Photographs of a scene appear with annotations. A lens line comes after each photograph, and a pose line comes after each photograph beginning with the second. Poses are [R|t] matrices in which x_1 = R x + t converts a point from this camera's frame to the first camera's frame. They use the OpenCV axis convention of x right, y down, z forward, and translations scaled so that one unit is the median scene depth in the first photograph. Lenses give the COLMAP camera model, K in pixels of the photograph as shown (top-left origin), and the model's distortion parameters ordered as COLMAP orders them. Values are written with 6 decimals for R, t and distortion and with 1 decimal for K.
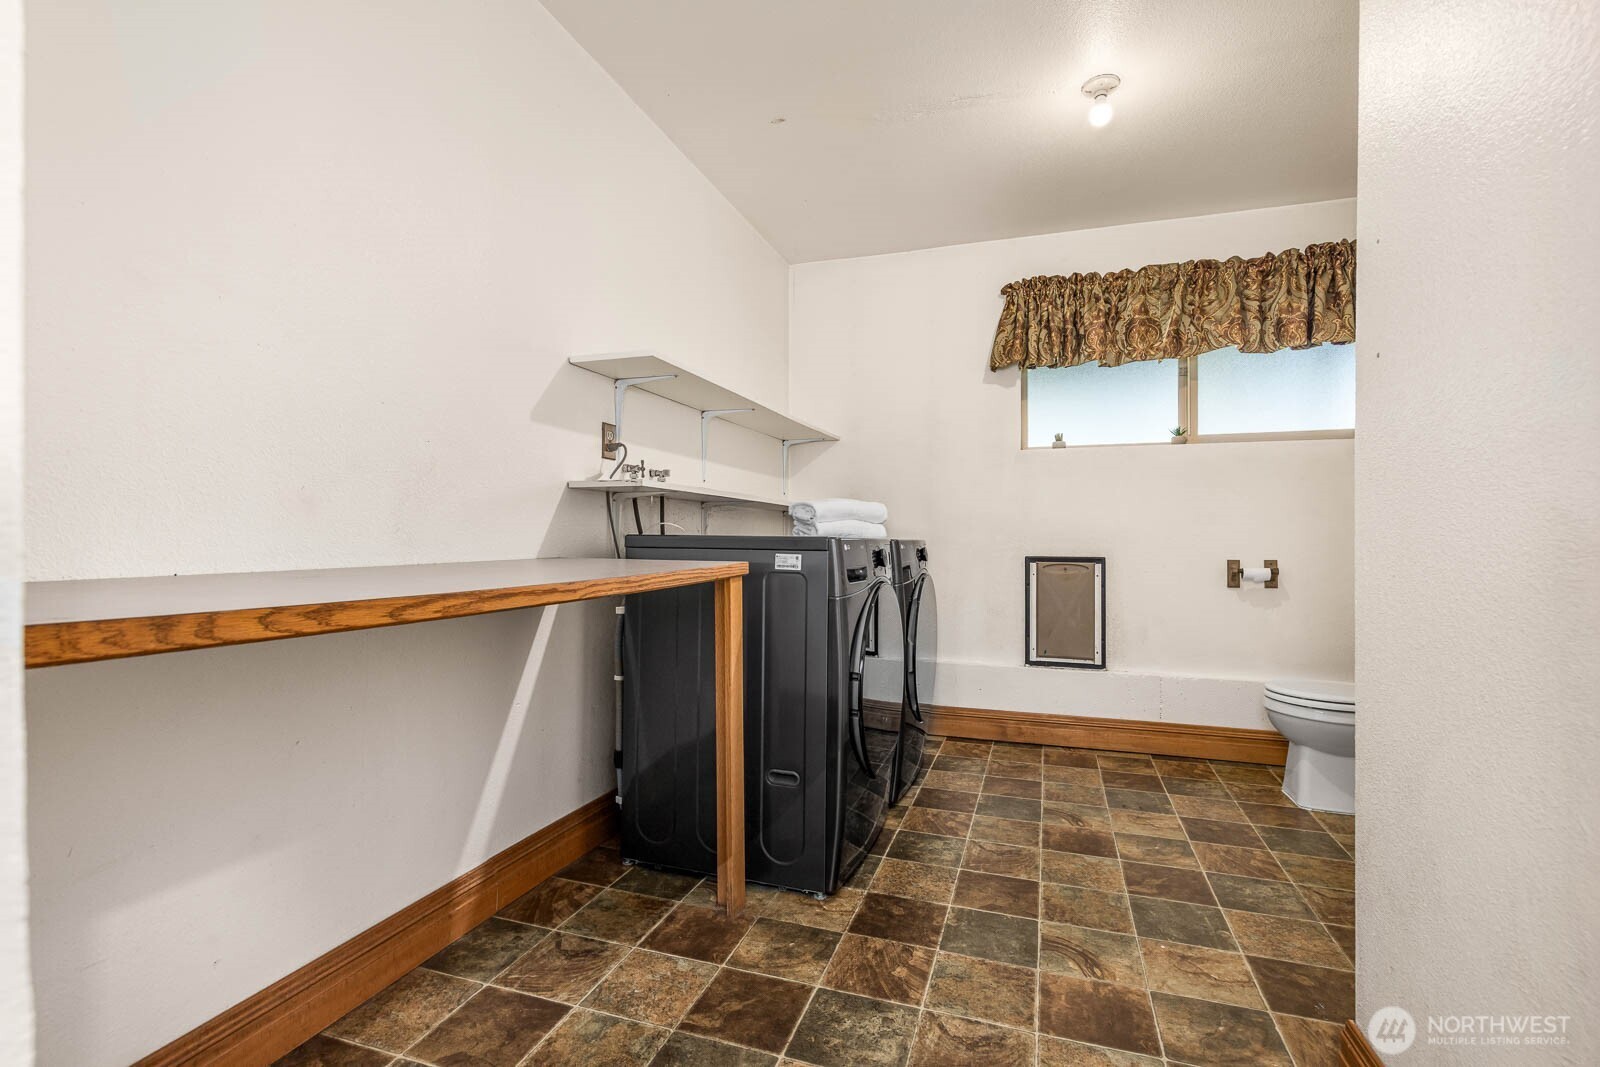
lens RADIAL K [[729.0, 0, 804.6], [0, 729.0, 536.4], [0, 0, 1]] dist [0.010138, -0.000185]
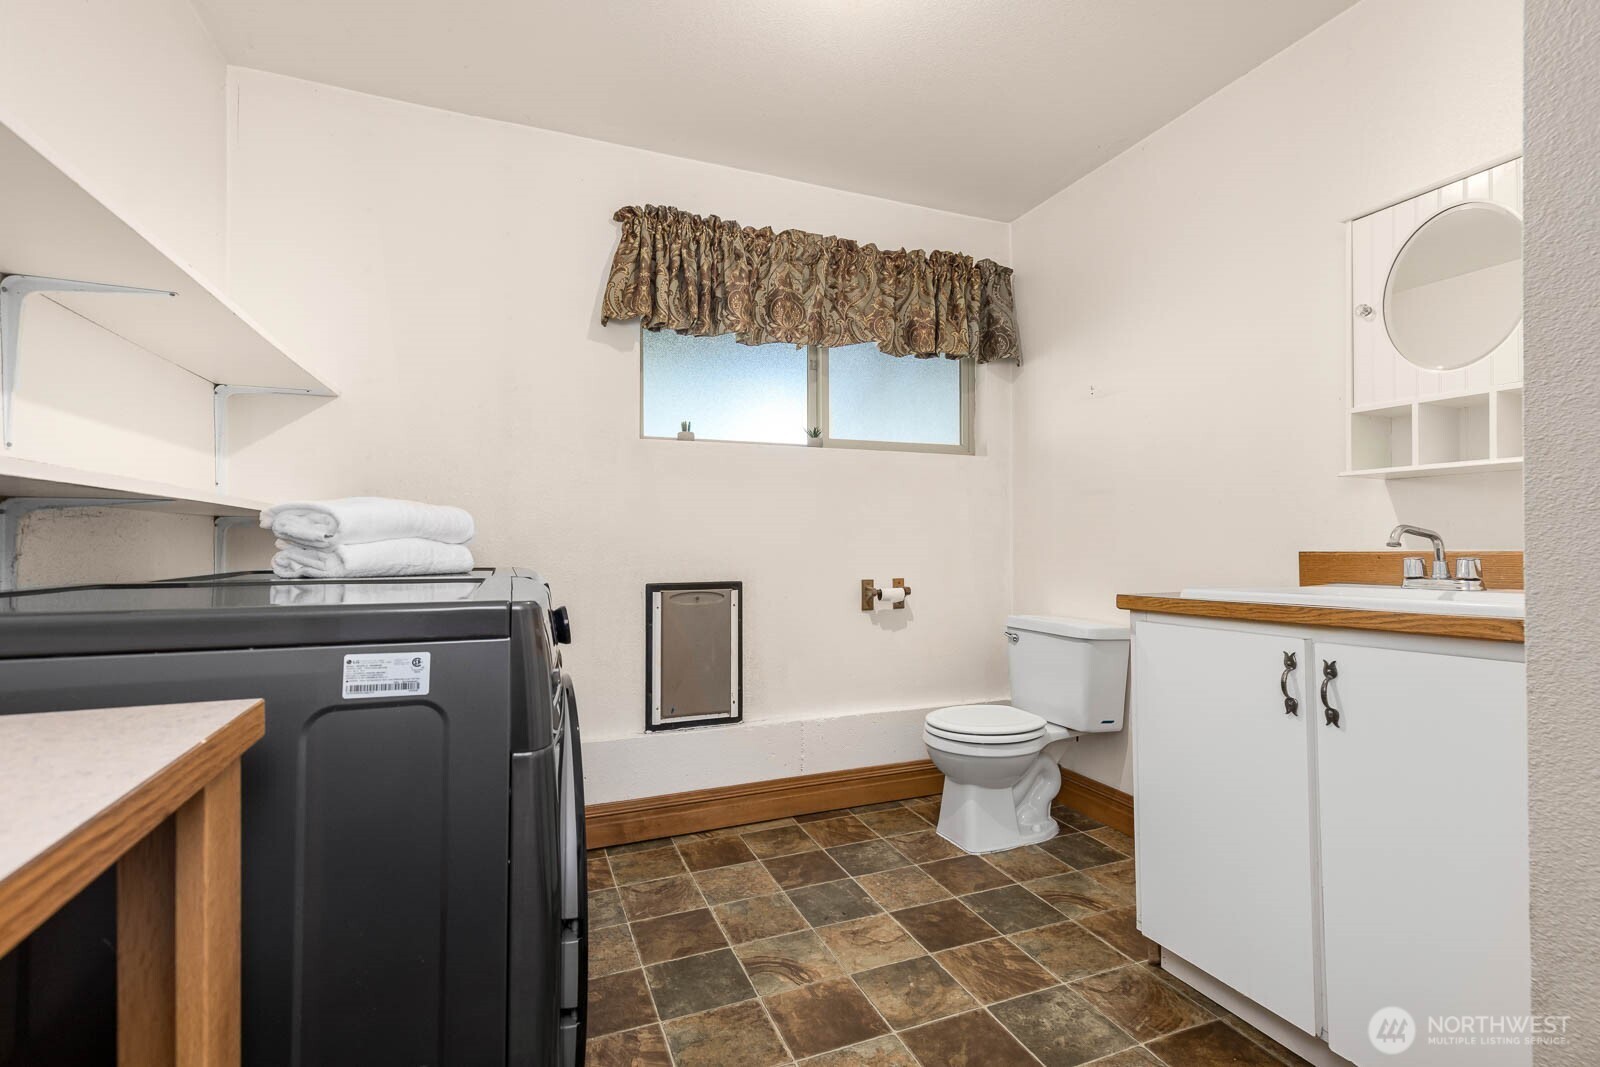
lens RADIAL K [[729.0, 0, 796.9], [0, 729.0, 530.6], [0, 0, 1]] dist [0.010138, -0.000185]
pose [[0.757359, 0.002723, 0.652993, -0.068412], [0.003275, 0.999963, -0.007968, -0.021683], [-0.652991, 0.008173, 0.757322, 0.374837]]
